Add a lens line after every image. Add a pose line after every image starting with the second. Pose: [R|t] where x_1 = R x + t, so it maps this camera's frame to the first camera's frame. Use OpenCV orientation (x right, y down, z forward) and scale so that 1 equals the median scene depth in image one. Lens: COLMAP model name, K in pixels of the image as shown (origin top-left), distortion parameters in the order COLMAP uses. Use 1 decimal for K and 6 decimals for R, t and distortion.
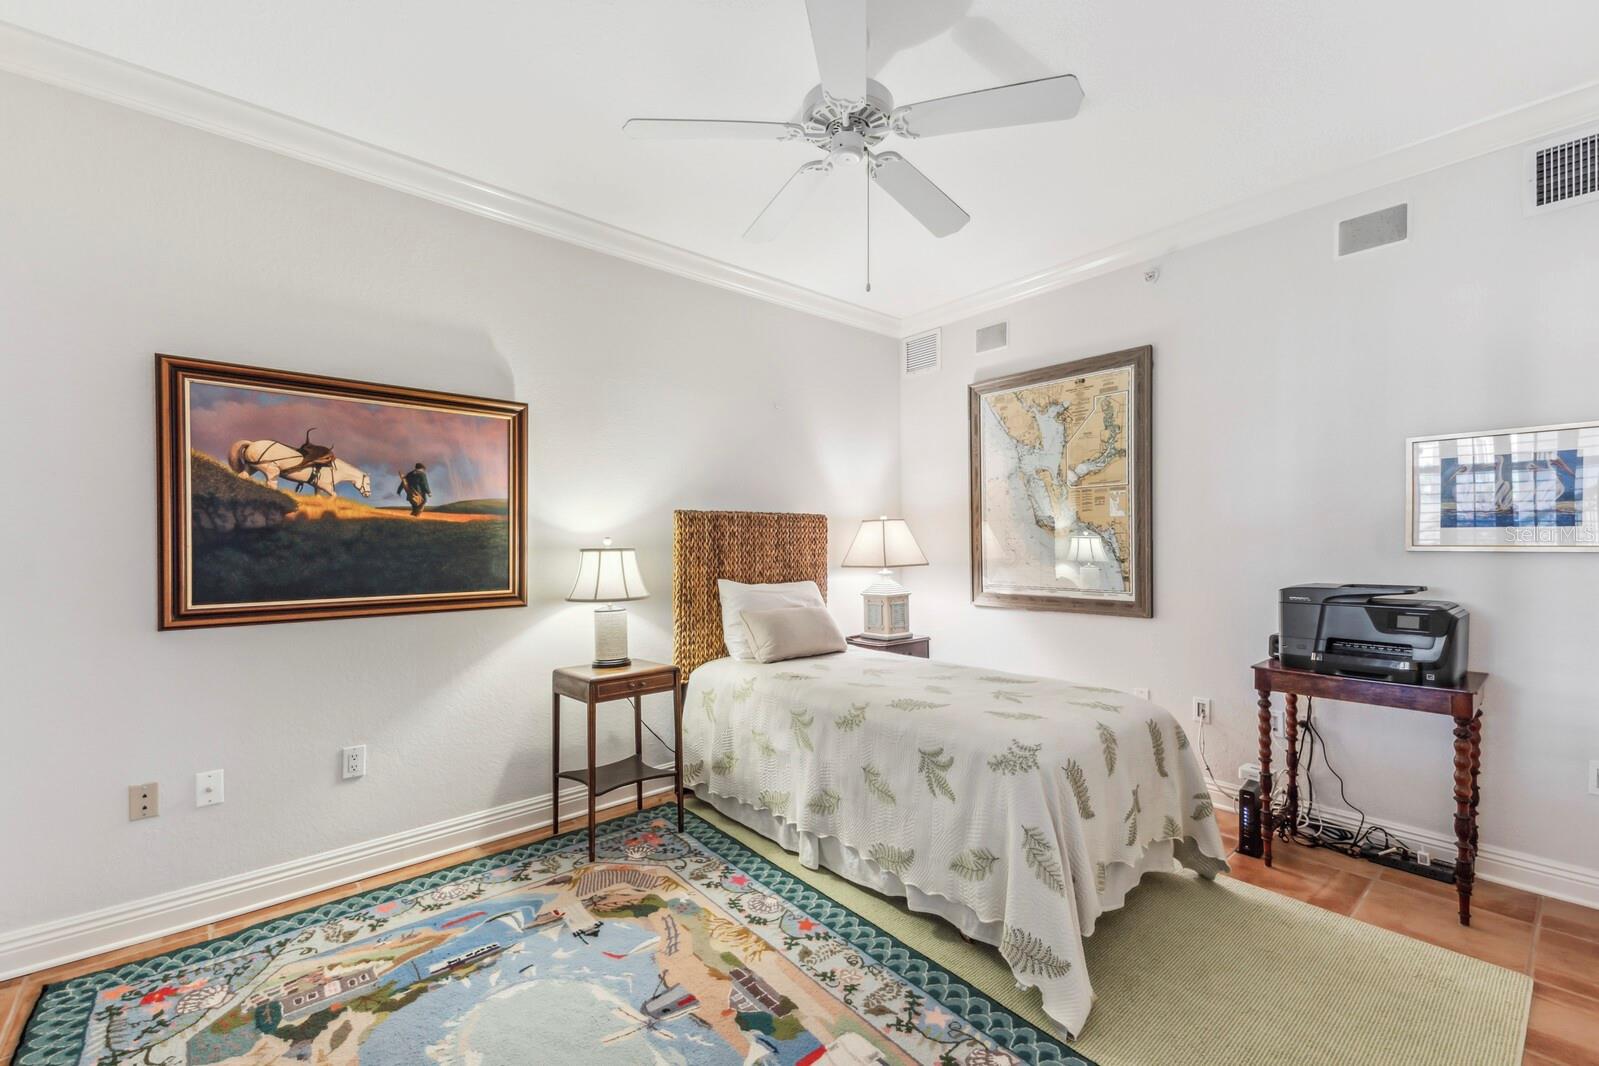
lens RADIAL K [[677.3, 0, 839.2], [0, 677.3, 536.2], [0, 0, 1]] dist [-0.004637, -0.000237]
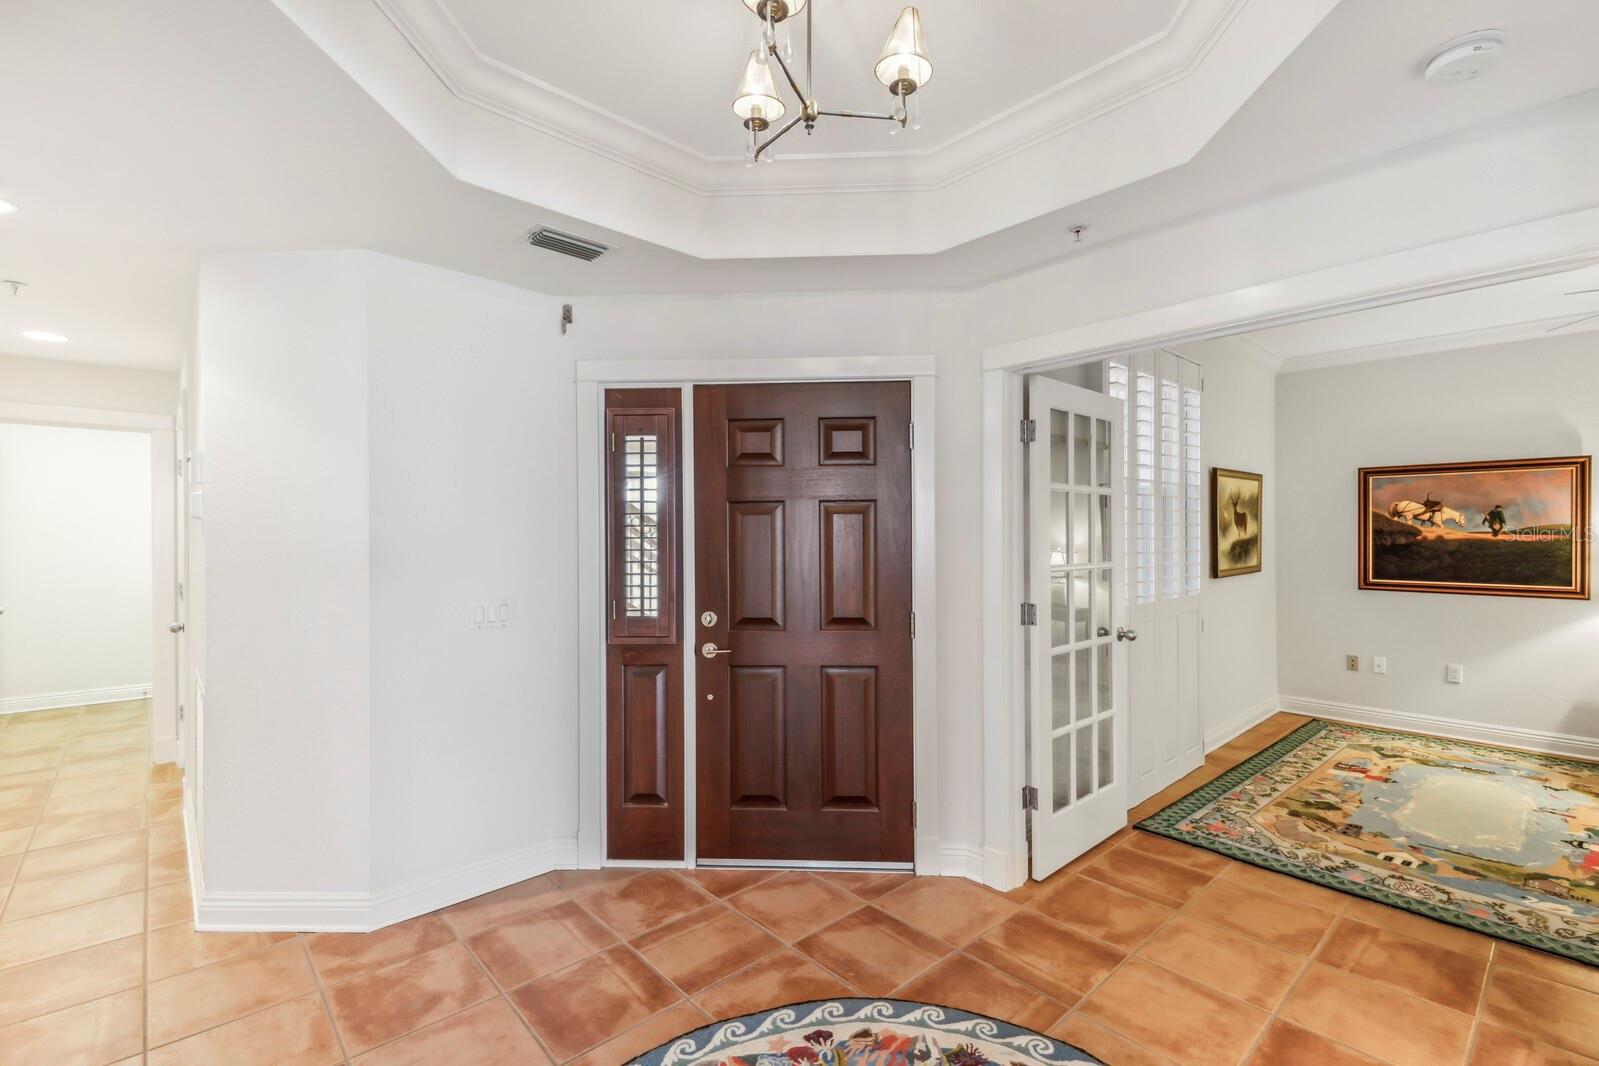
lens RADIAL K [[733.0, 0, 794.1], [0, 733.0, 539.8], [0, 0, 1]] dist [-0.004736, 0.000788]
pose [[-0.017294, 0.001809, -0.999849, 1.309742], [-0.002495, 0.999995, 0.001852, -0.023923], [0.999847, 0.002526, -0.017290, -0.760100]]
